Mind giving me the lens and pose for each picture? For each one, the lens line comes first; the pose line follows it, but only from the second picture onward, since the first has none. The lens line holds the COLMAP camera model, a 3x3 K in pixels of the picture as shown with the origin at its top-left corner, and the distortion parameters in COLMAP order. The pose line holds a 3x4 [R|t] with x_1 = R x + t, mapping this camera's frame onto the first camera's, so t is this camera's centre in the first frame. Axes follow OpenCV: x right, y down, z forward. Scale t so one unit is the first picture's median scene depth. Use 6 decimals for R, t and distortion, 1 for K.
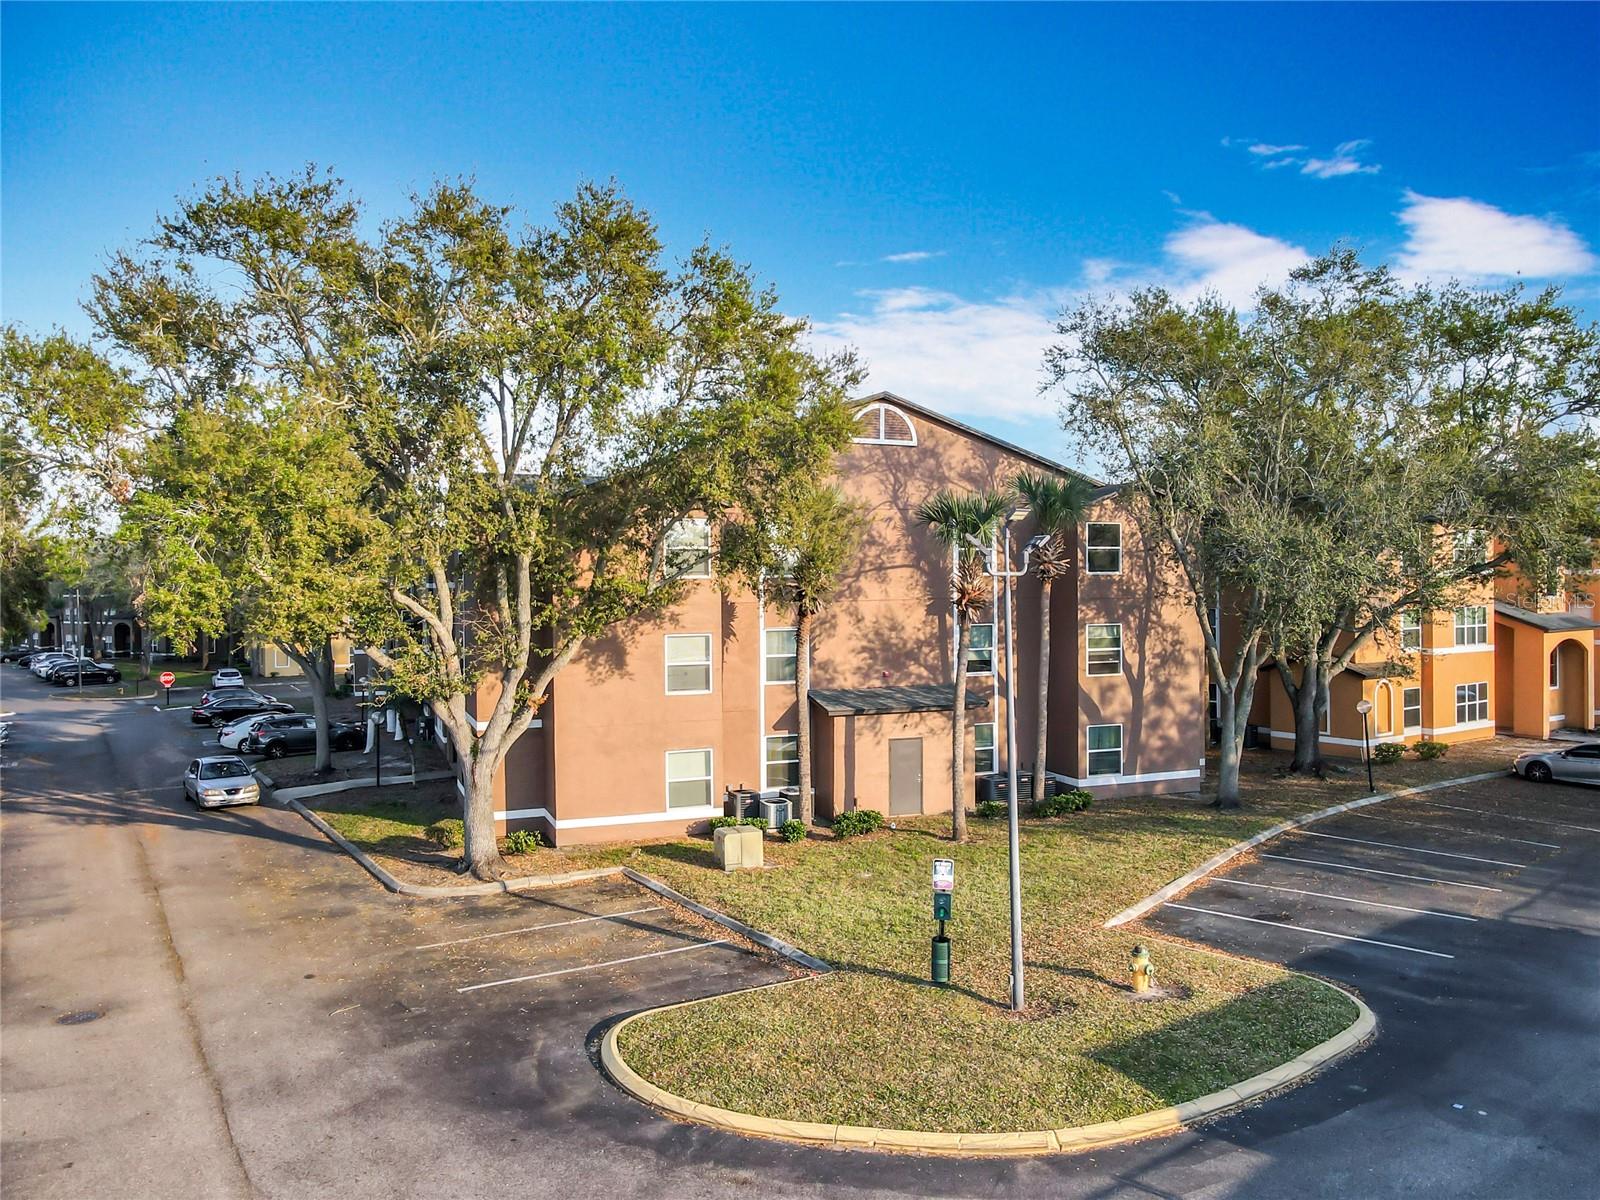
lens RADIAL K [[1177.4, 0, 798.7], [0, 1177.4, 600.8], [0, 0, 1]] dist [-0.006560, -0.000179]
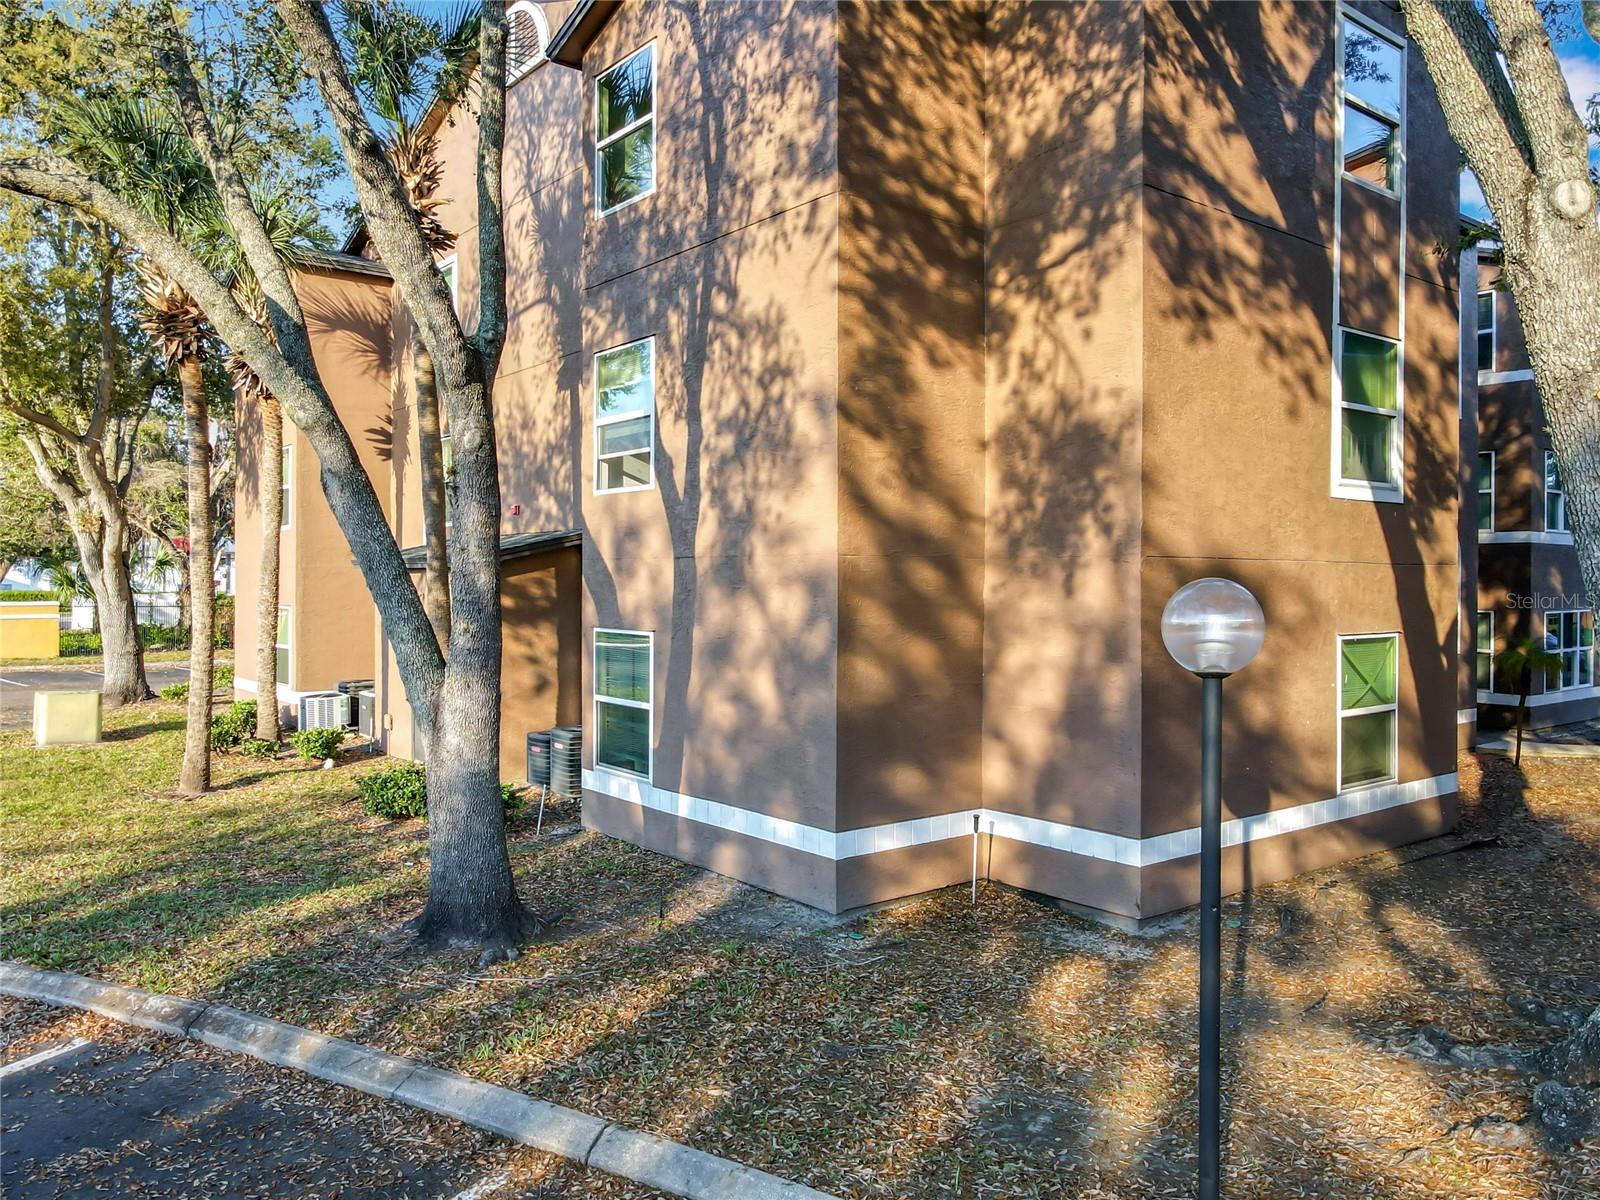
lens RADIAL K [[1178.3, 0, 795.5], [0, 1178.3, 565.6], [0, 0, 1]] dist [0.010693, 0.006742]
pose [[0.300141, -0.000846, -0.953894, 0.639455], [-0.026791, 0.999598, -0.009316, 0.090802], [0.953519, 0.028351, 0.299998, 0.984994]]
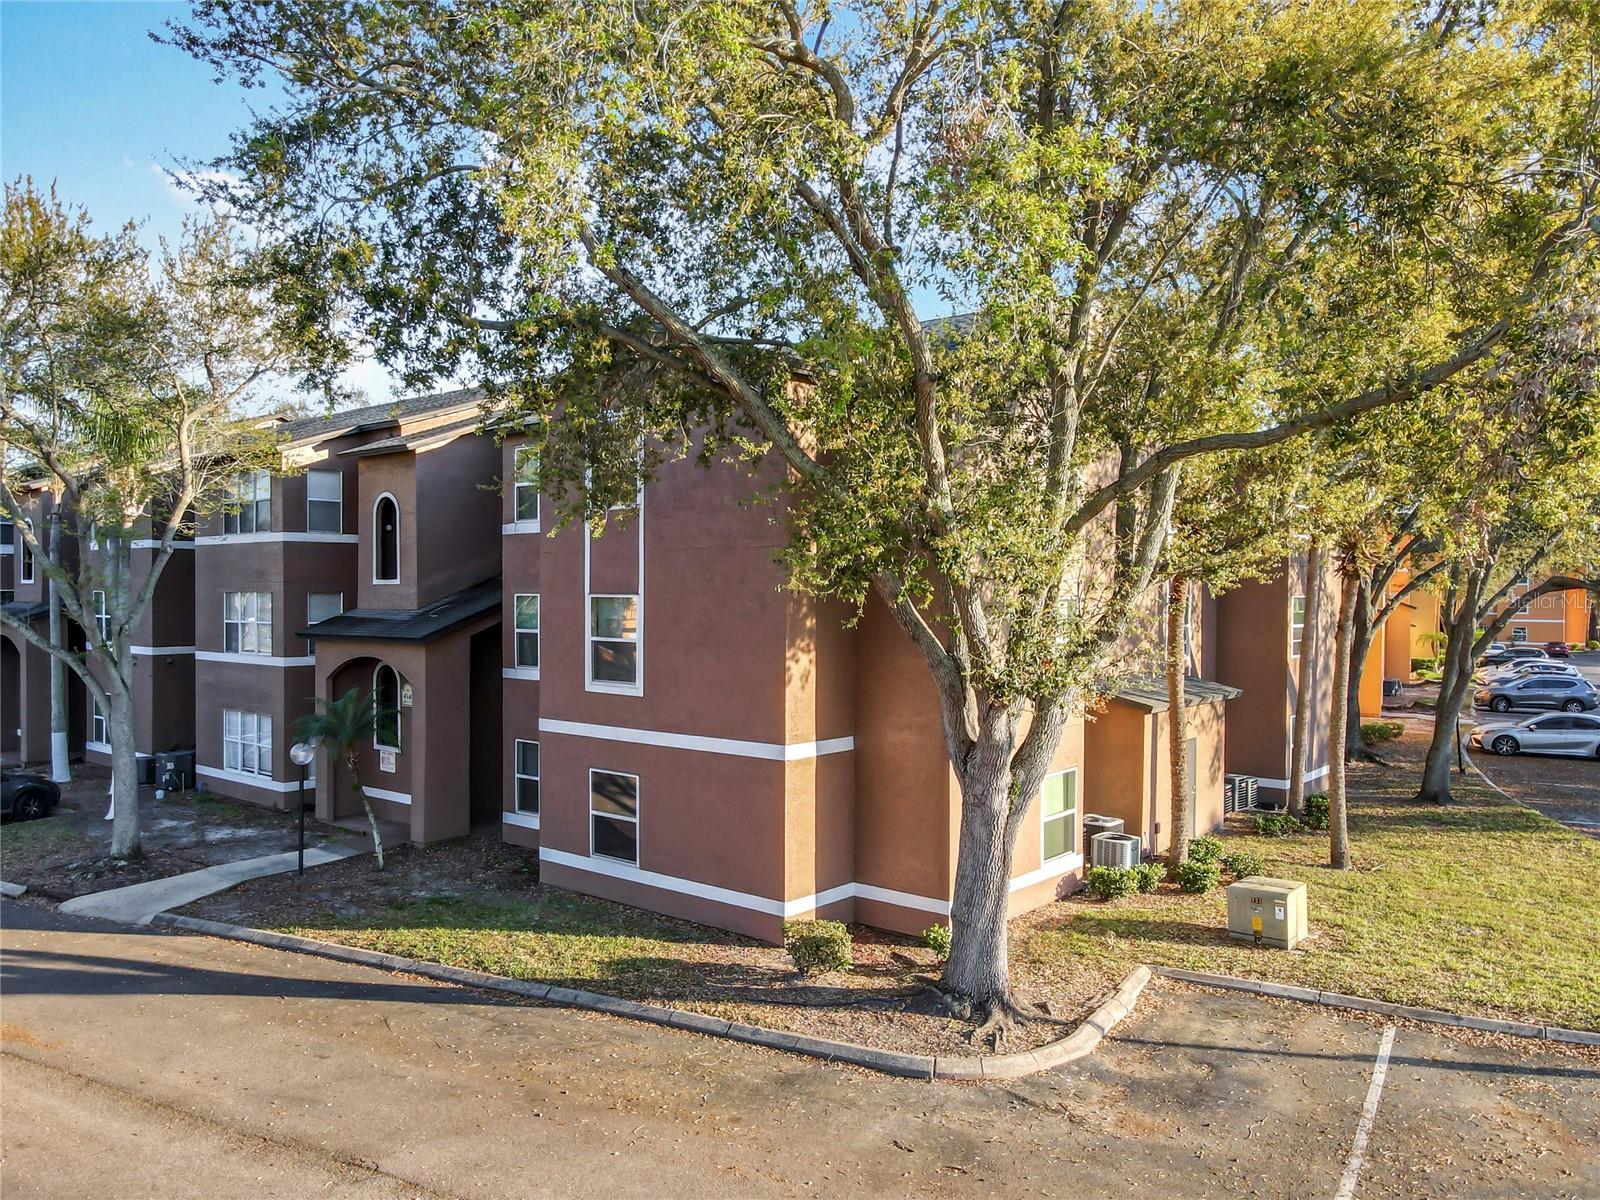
lens RADIAL K [[1192.1, 0, 789.3], [0, 1192.1, 604.2], [0, 0, 1]] dist [0.004258, 0.018530]
pose [[0.881867, 0.005086, 0.471470, -0.486371], [-0.002694, 0.999980, -0.005747, 0.033882], [-0.471490, 0.003798, 0.881863, 0.430758]]
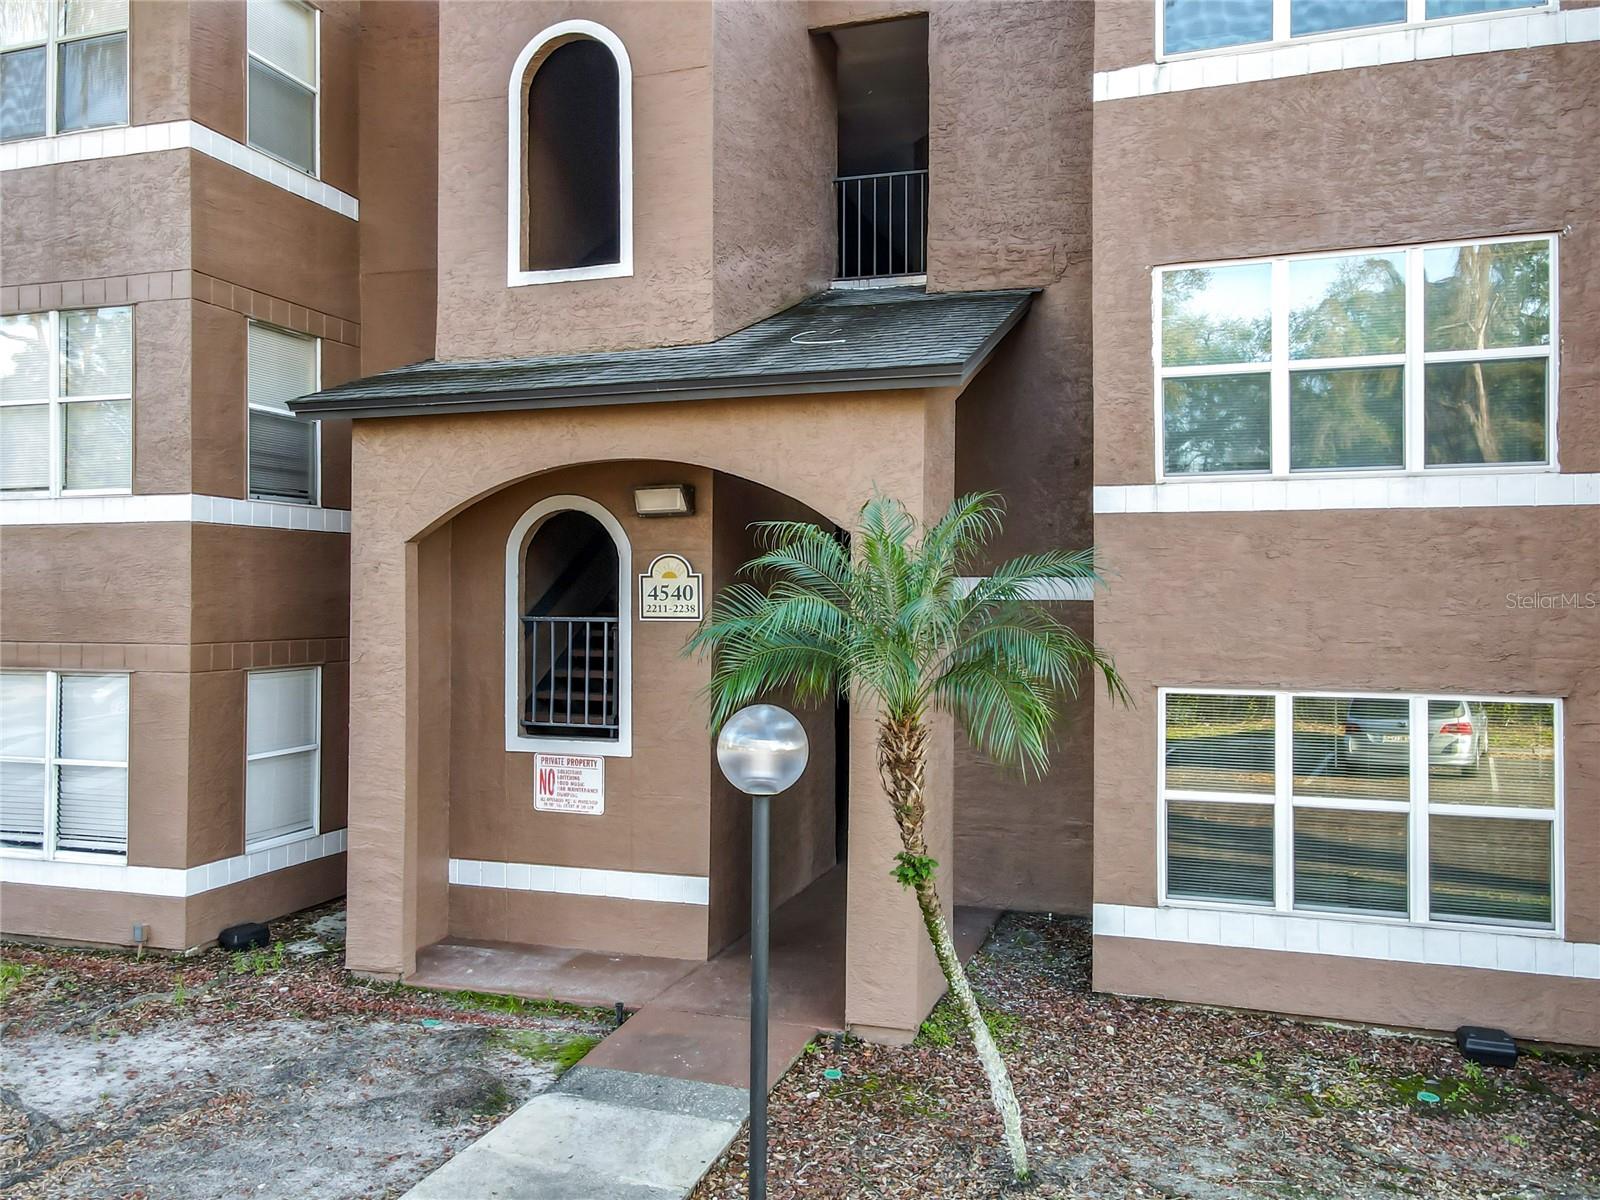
lens RADIAL K [[1197.3, 0, 761.0], [0, 1197.3, 584.5], [0, 0, 1]] dist [0.023326, -0.002476]
pose [[0.632212, 0.021862, 0.774487, -0.537834], [0.003187, 0.999520, -0.030816, 0.097490], [-0.774789, 0.021950, 0.631839, 1.049501]]
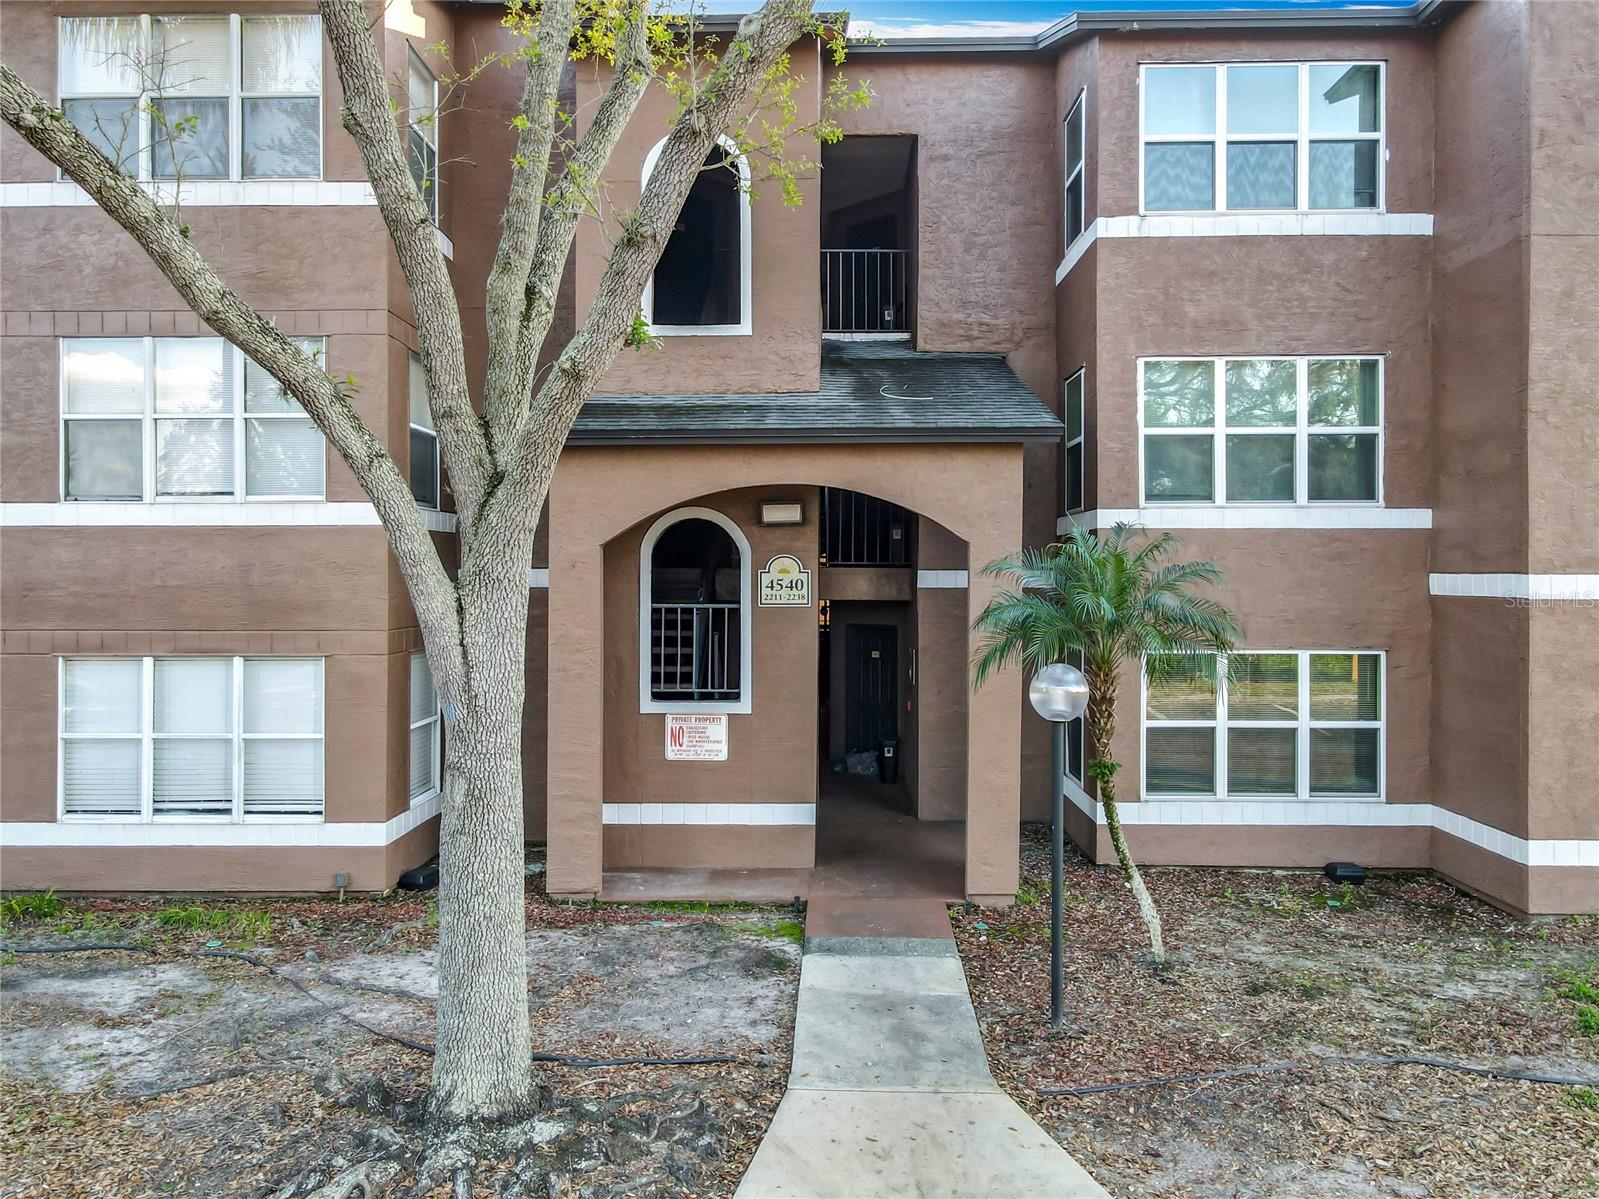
lens RADIAL K [[1184.0, 0, 715.0], [0, 1184.0, 573.3], [0, 0, 1]] dist [0.002076, 0.011214]
pose [[0.391079, 0.012844, 0.920268, -0.667859], [0.011147, 0.999763, -0.018691, 0.093735], [-0.920290, 0.017568, 0.390843, 1.121763]]
